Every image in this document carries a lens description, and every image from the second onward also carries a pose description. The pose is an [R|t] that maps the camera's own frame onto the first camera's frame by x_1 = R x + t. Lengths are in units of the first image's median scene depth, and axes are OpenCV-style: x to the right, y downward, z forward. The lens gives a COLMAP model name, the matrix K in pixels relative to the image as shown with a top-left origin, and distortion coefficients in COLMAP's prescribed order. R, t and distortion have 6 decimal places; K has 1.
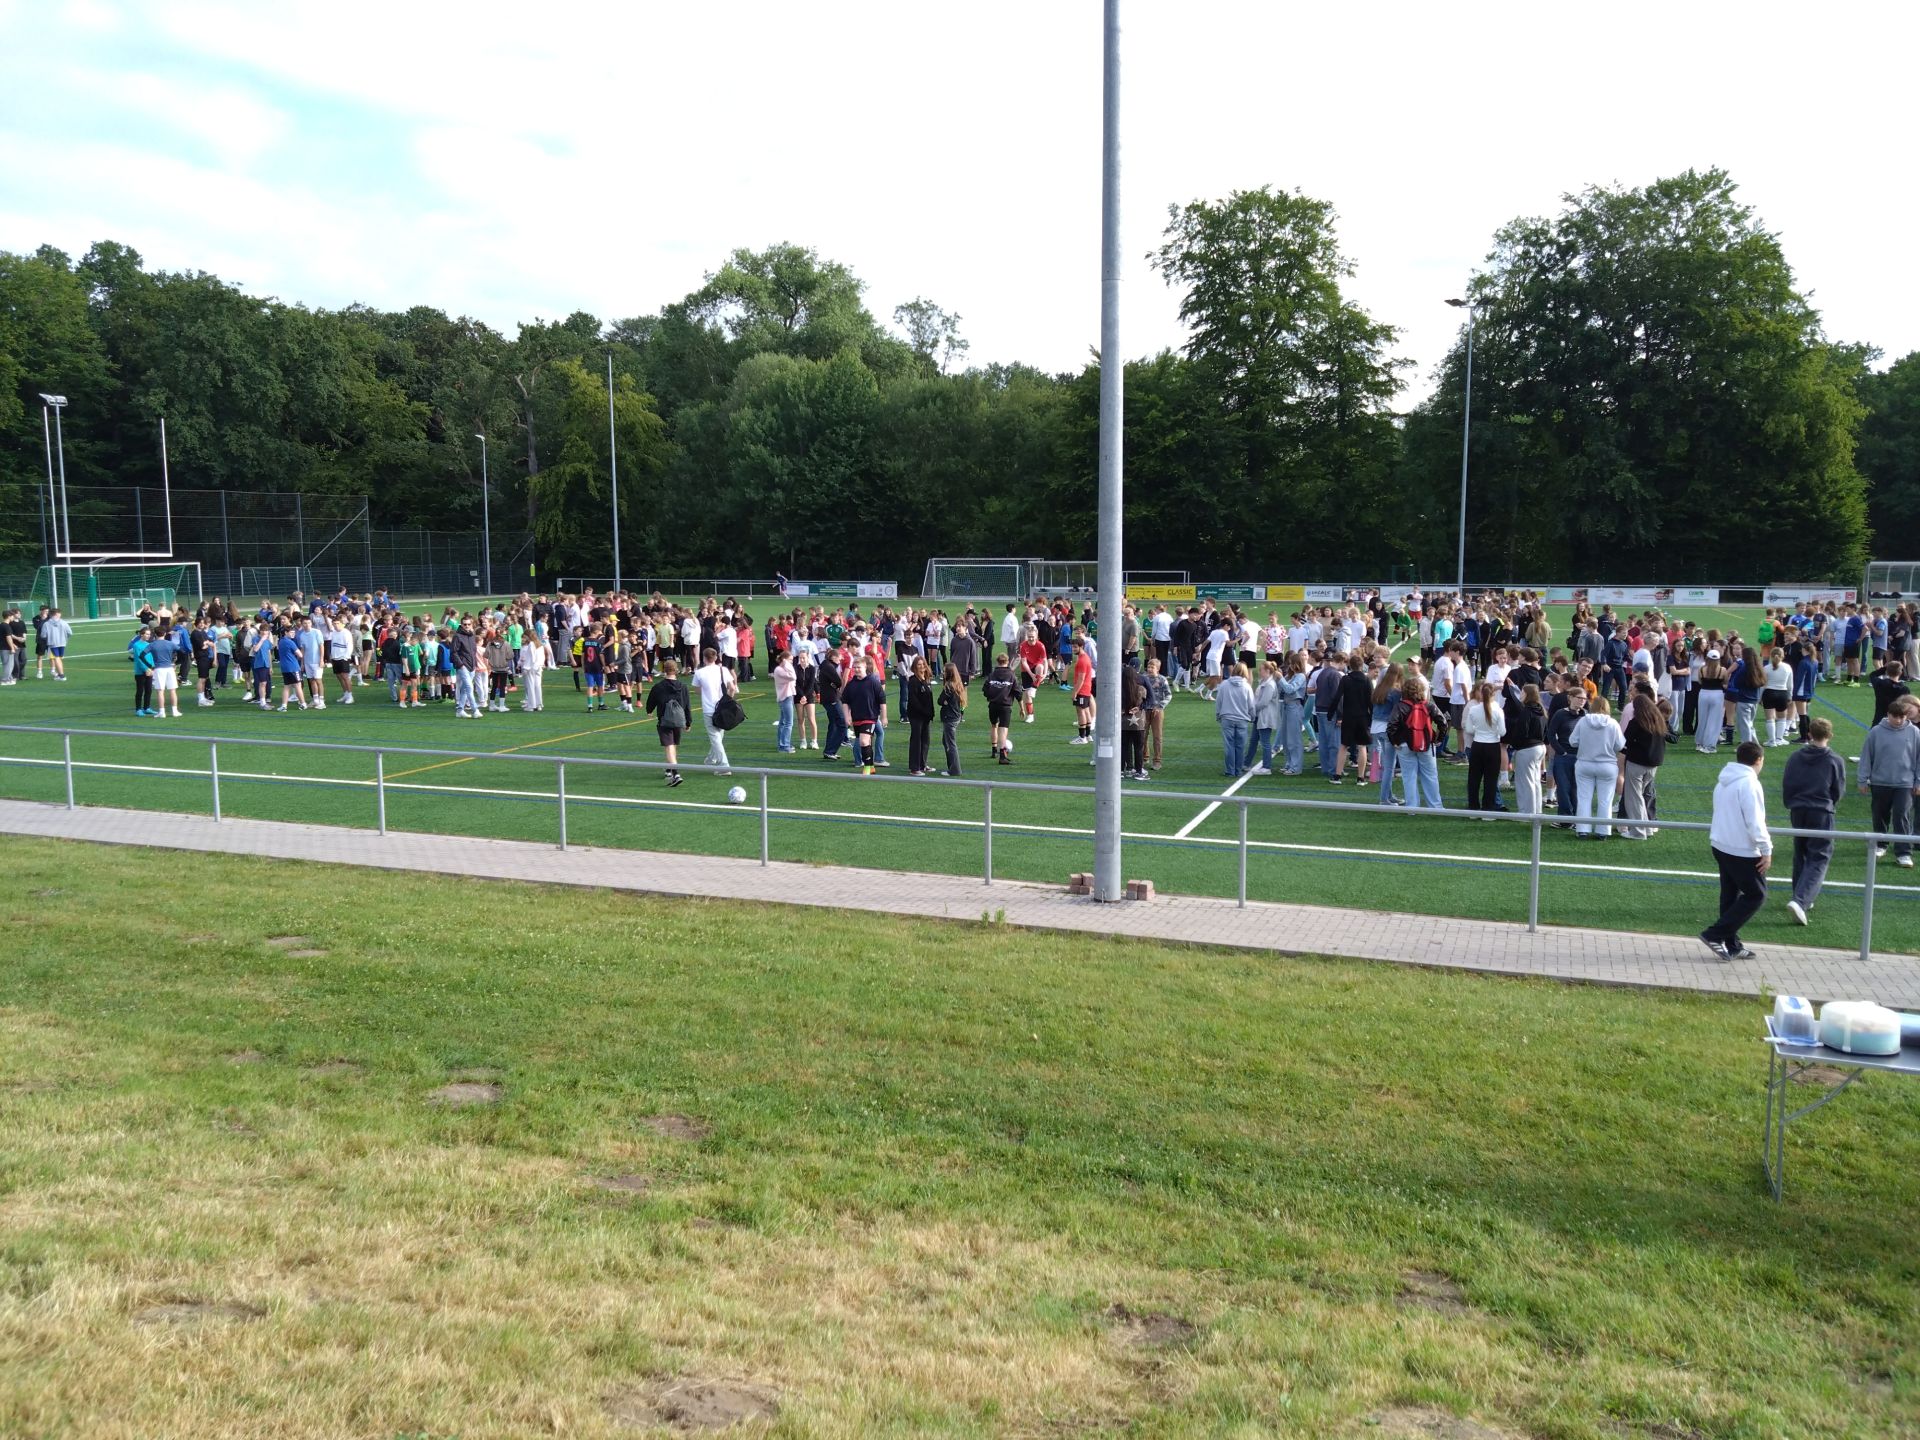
lens RADIAL K [[1502.5, 0, 960.6], [0, 1502.5, 711.4], [0, 0, 1]] dist [0.041026, -0.087373]
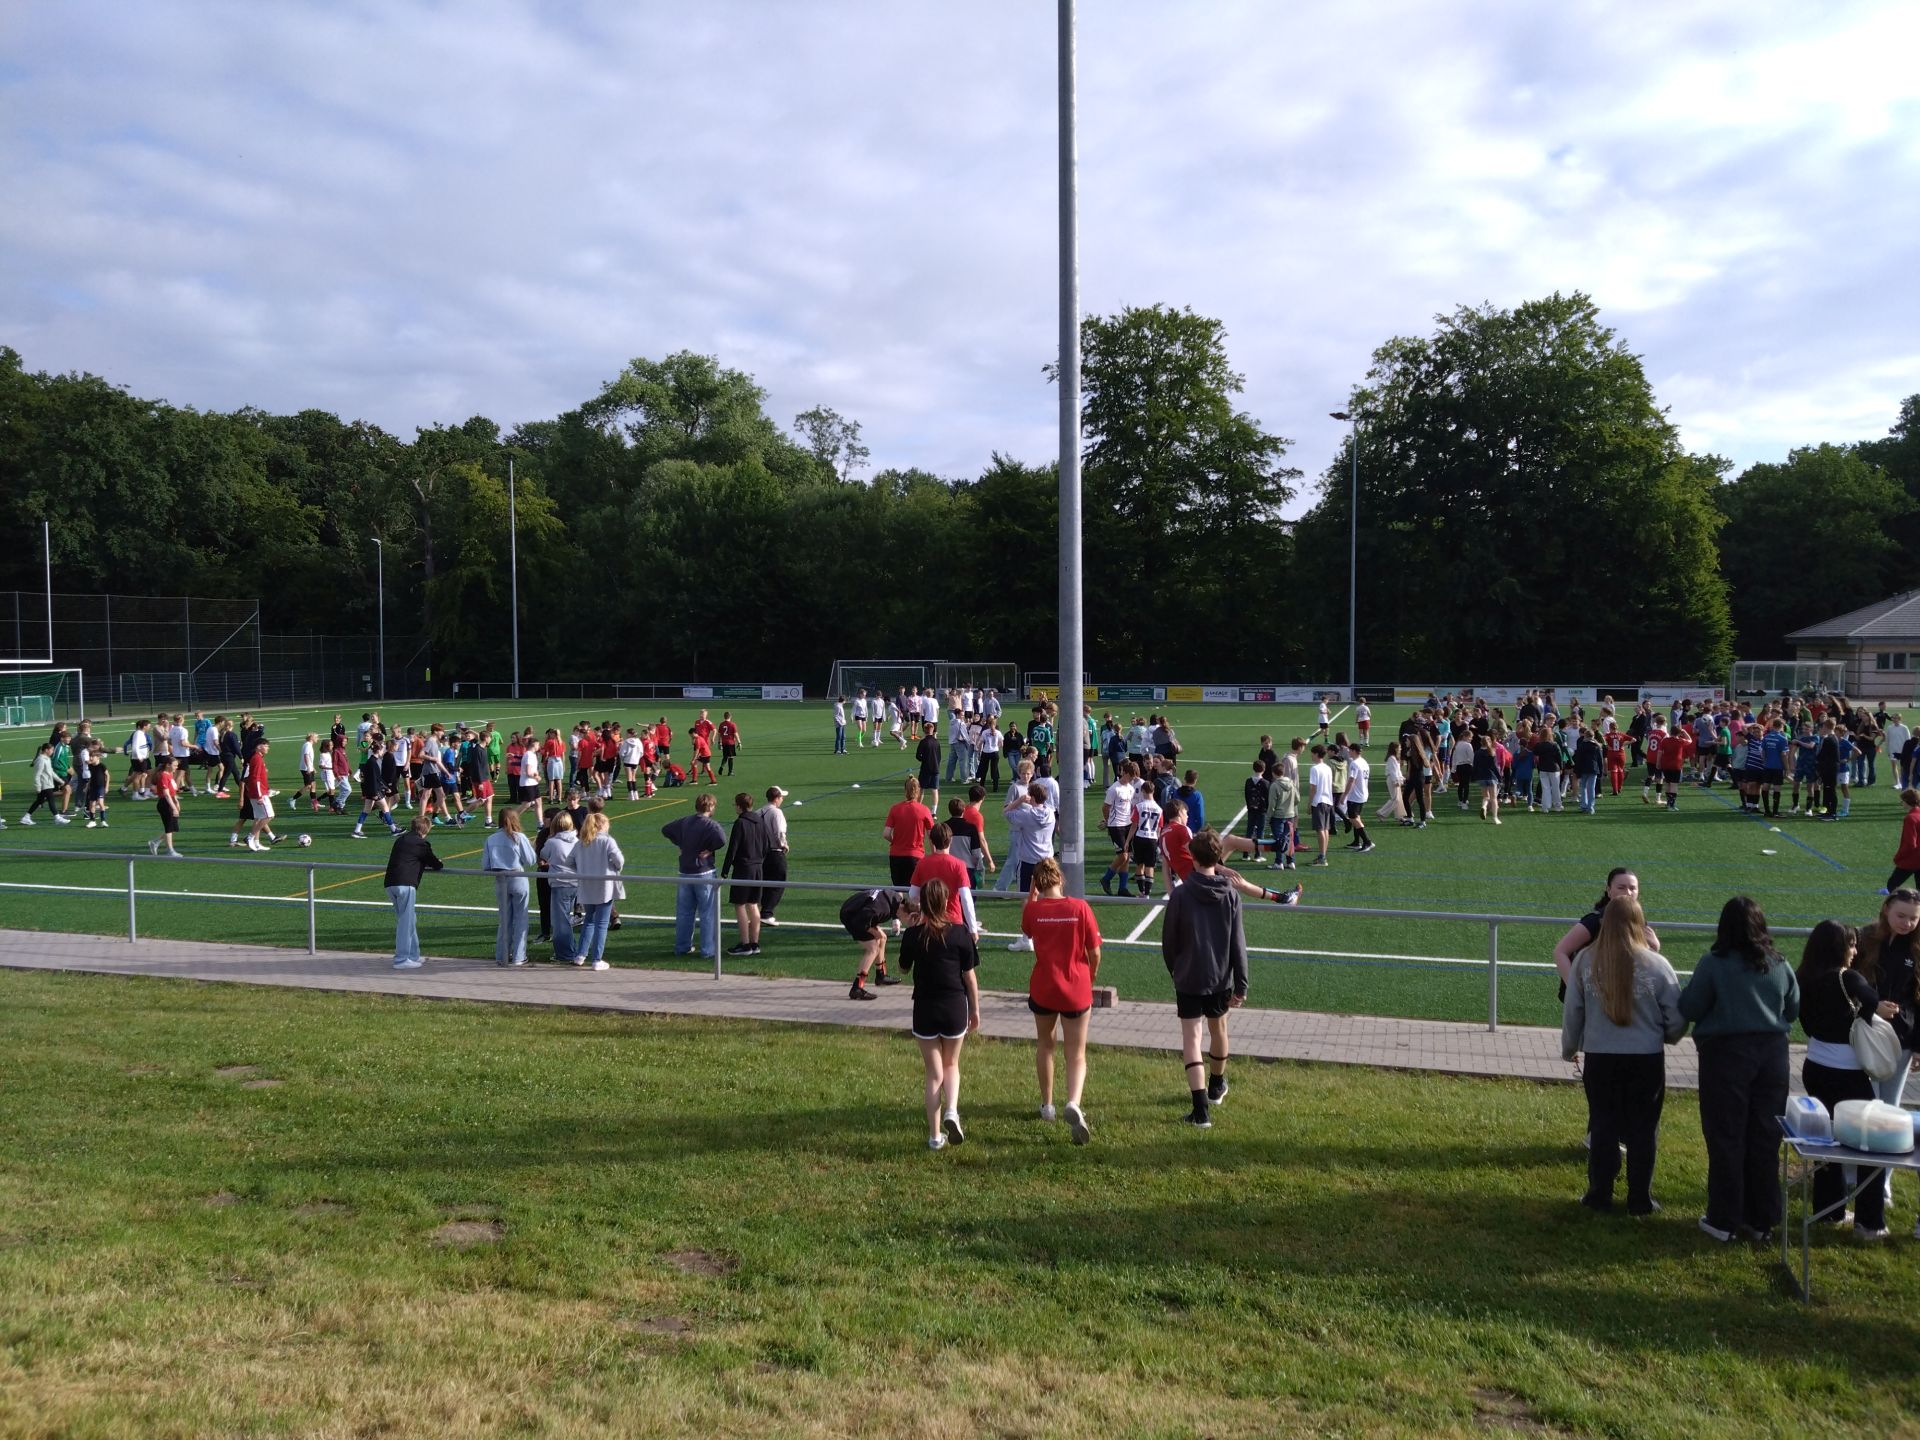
lens RADIAL K [[1497.4, 0, 967.3], [0, 1497.4, 695.9], [0, 0, 1]] dist [0.032402, -0.054321]
pose [[0.997259, -0.005295, 0.073803, -0.007013], [0.010976, 0.996988, -0.076777, -0.000795], [-0.073174, 0.077377, 0.994313, 0.000303]]
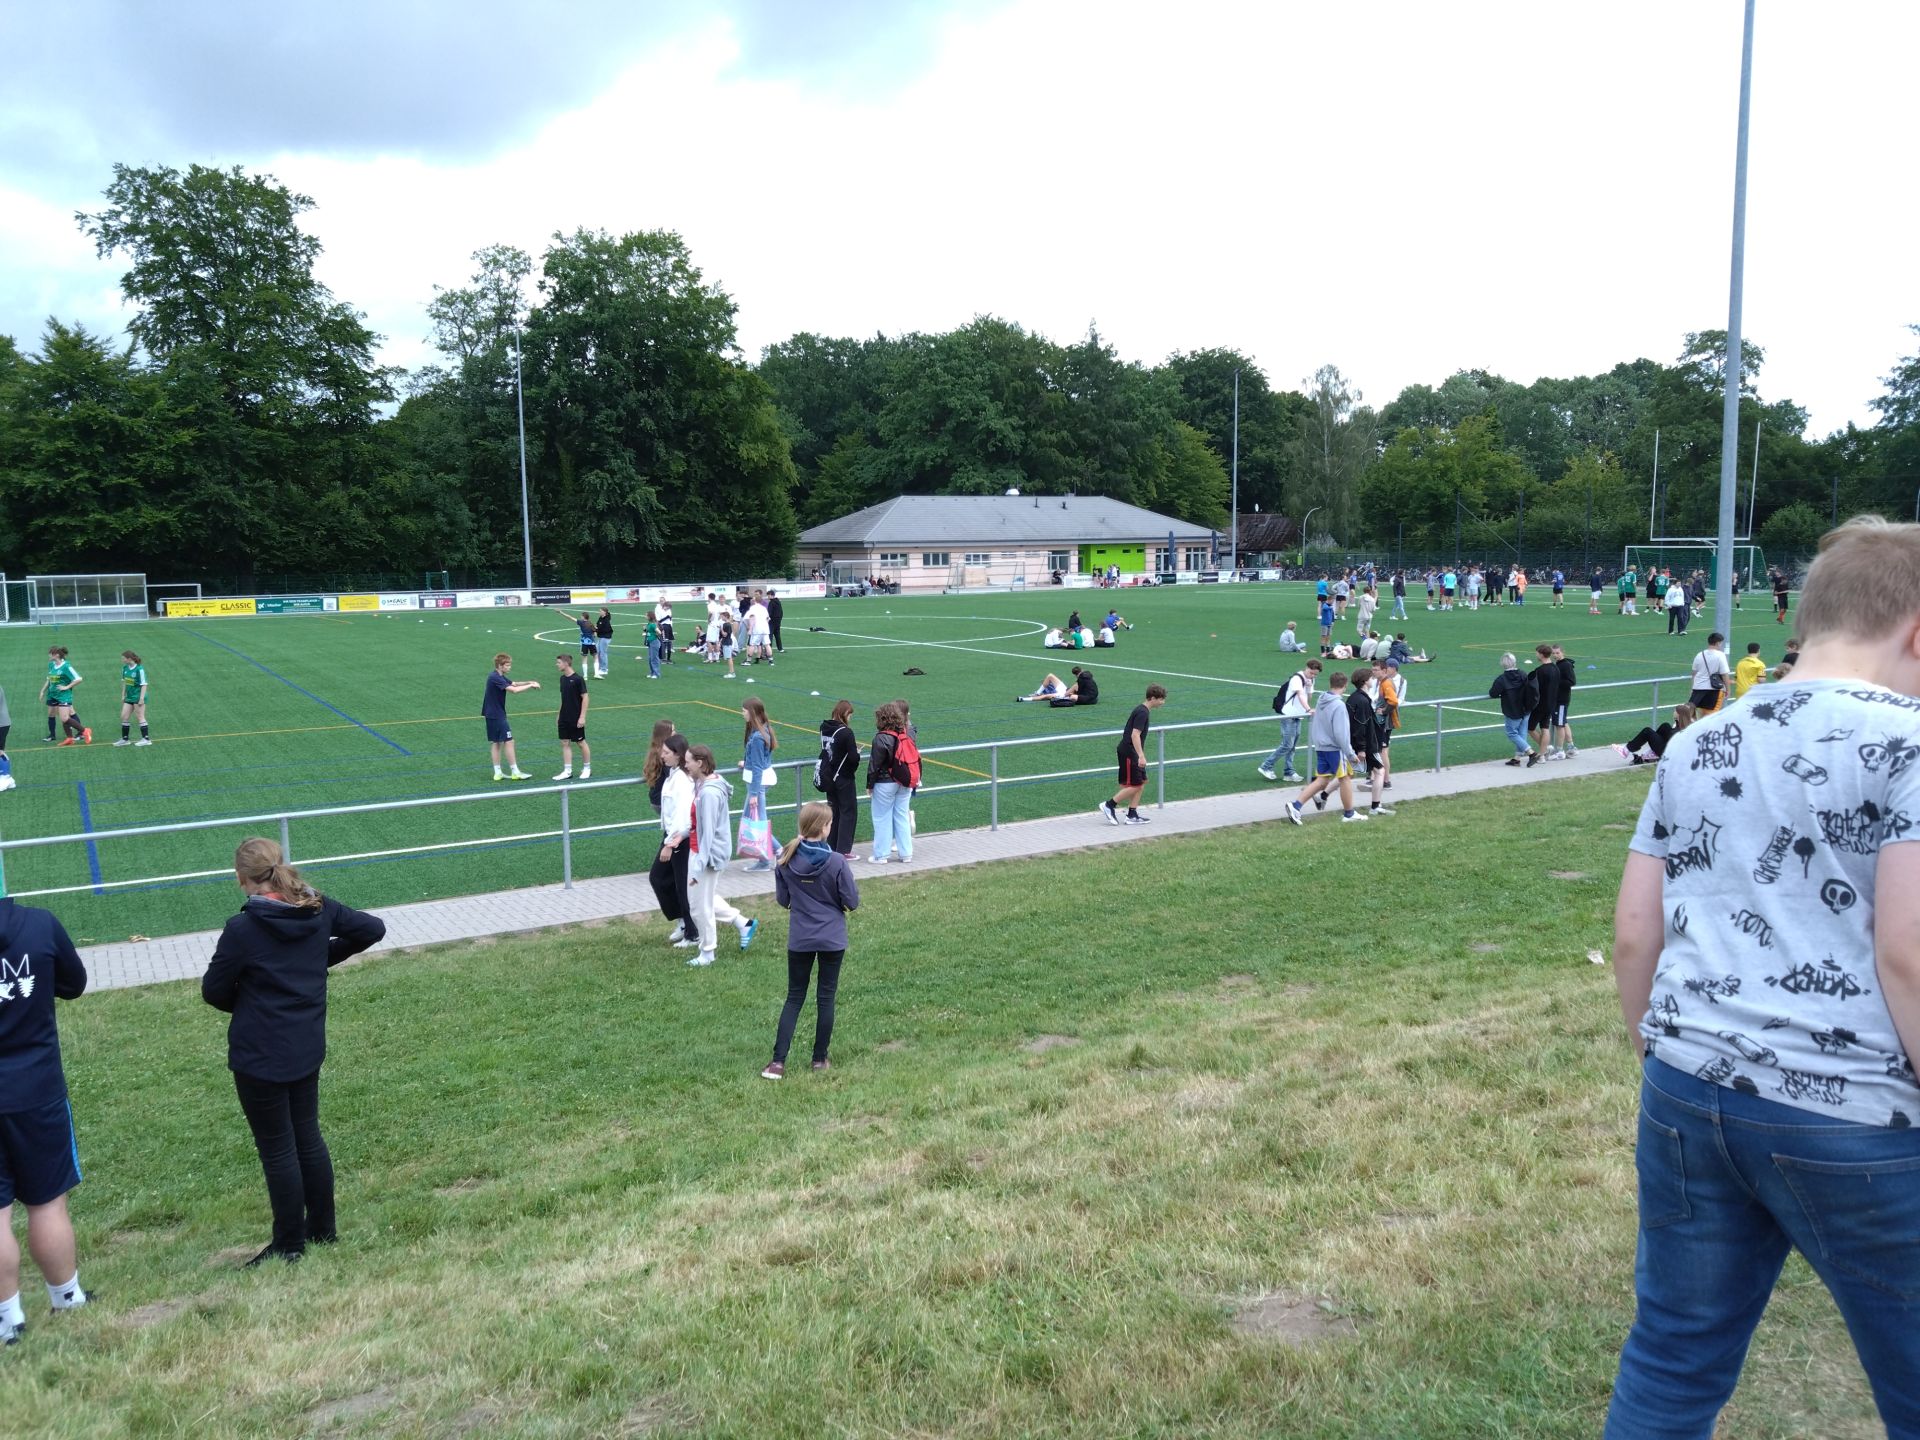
lens RADIAL K [[1516.4, 0, 957.8], [0, 1516.4, 710.9], [0, 0, 1]] dist [0.001929, -0.010099]
pose [[0.610597, -0.091238, 0.786668, -0.346510], [0.097354, 0.994455, 0.039773, -0.012204], [-0.785935, 0.052300, 0.616094, 0.116882]]
